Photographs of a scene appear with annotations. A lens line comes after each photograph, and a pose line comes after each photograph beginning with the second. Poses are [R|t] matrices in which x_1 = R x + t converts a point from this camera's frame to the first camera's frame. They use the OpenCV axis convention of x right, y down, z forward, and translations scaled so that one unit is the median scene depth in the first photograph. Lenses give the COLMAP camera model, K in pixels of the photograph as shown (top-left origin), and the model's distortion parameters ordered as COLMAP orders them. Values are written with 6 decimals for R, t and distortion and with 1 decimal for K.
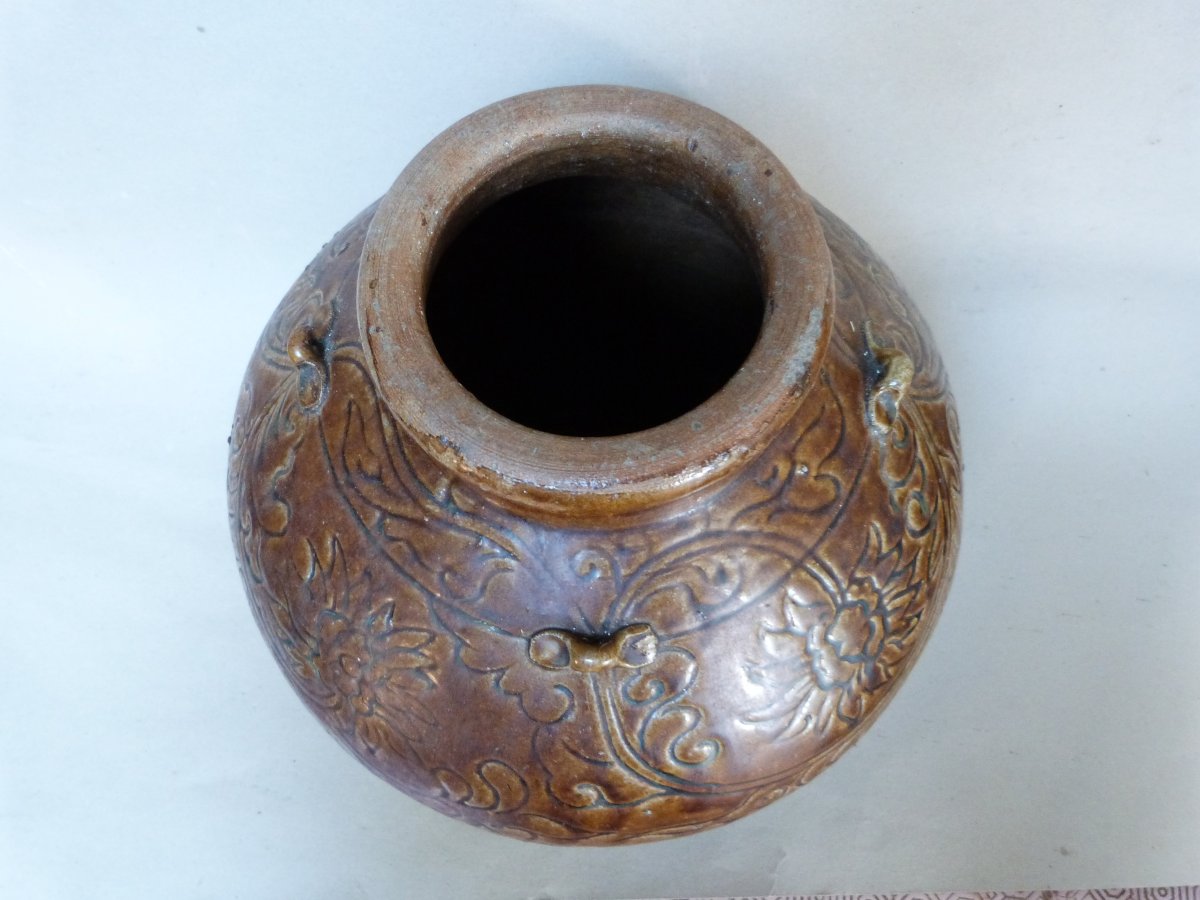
lens RADIAL K [[868.6, 0, 592.5], [0, 868.6, 428.2], [0, 0, 1]] dist [-0.000644, 0.000107]
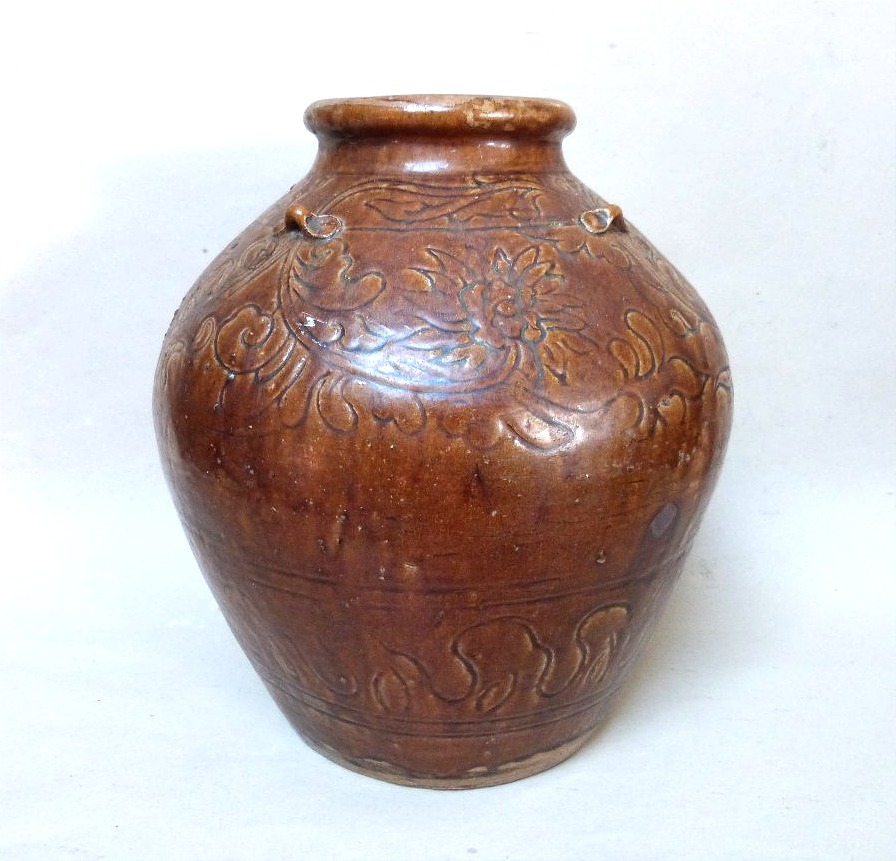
lens RADIAL K [[852.2, 0, 448.0], [0, 852.2, 430.5], [0, 0, 1]] dist [-0.009380, -0.004076]
pose [[0.626949, -0.219967, 0.747361, -1.334193], [0.719003, 0.532720, -0.446367, 0.888235], [-0.299948, 0.817205, 0.492146, 0.616738]]
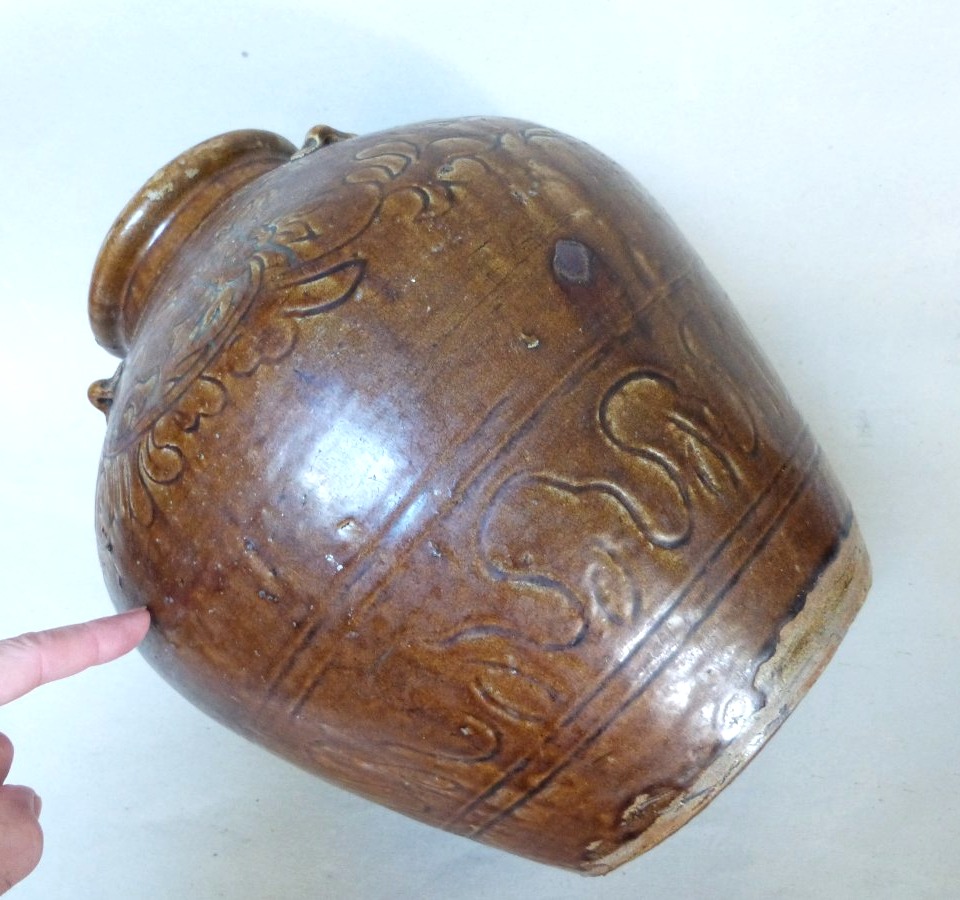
lens RADIAL K [[853.4, 0, 480.0], [0, 853.4, 450.0], [0, 0, 1]] dist [-0.002210, 0.000633]
pose [[0.521964, -0.476058, 0.707759, -1.036308], [0.662877, -0.295793, -0.687823, 1.186829], [0.536794, 0.828176, 0.161175, 1.273801]]
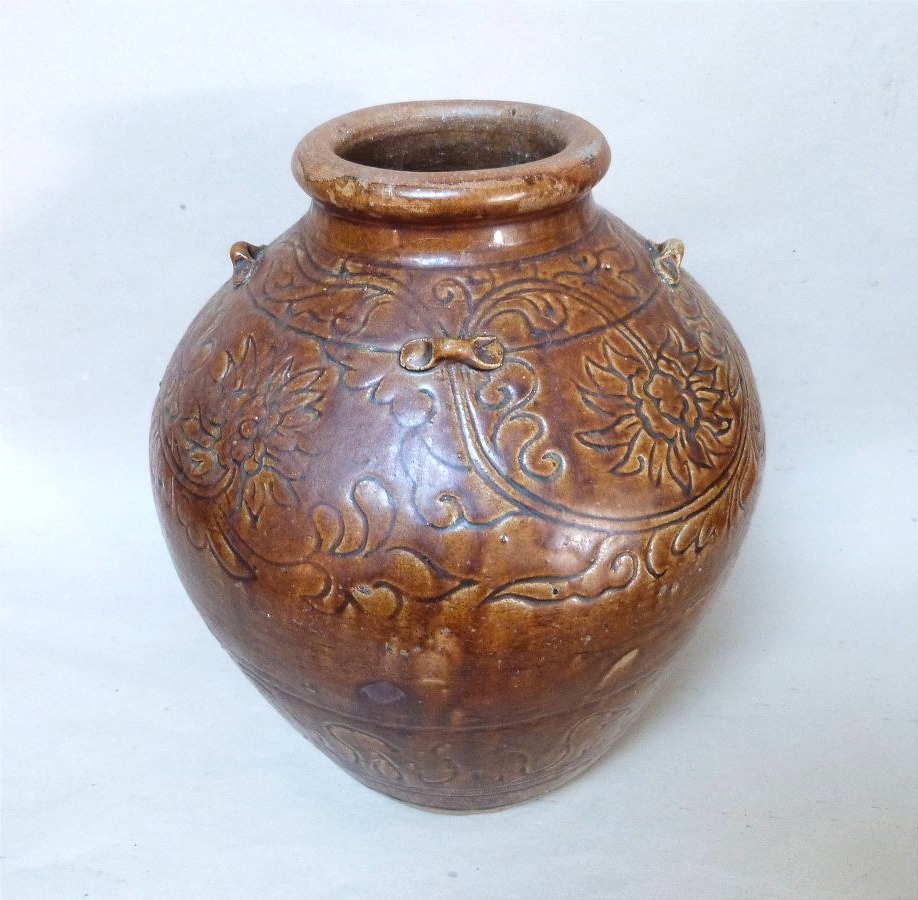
lens RADIAL K [[857.3, 0, 459.0], [0, 857.3, 450.0], [0, 0, 1]] dist [-0.002314, -0.015356]
pose [[0.999844, -0.017102, -0.004497, 0.014258], [0.011719, 0.831282, -0.555727, 1.010667], [0.013242, 0.555587, 0.831353, 0.051500]]
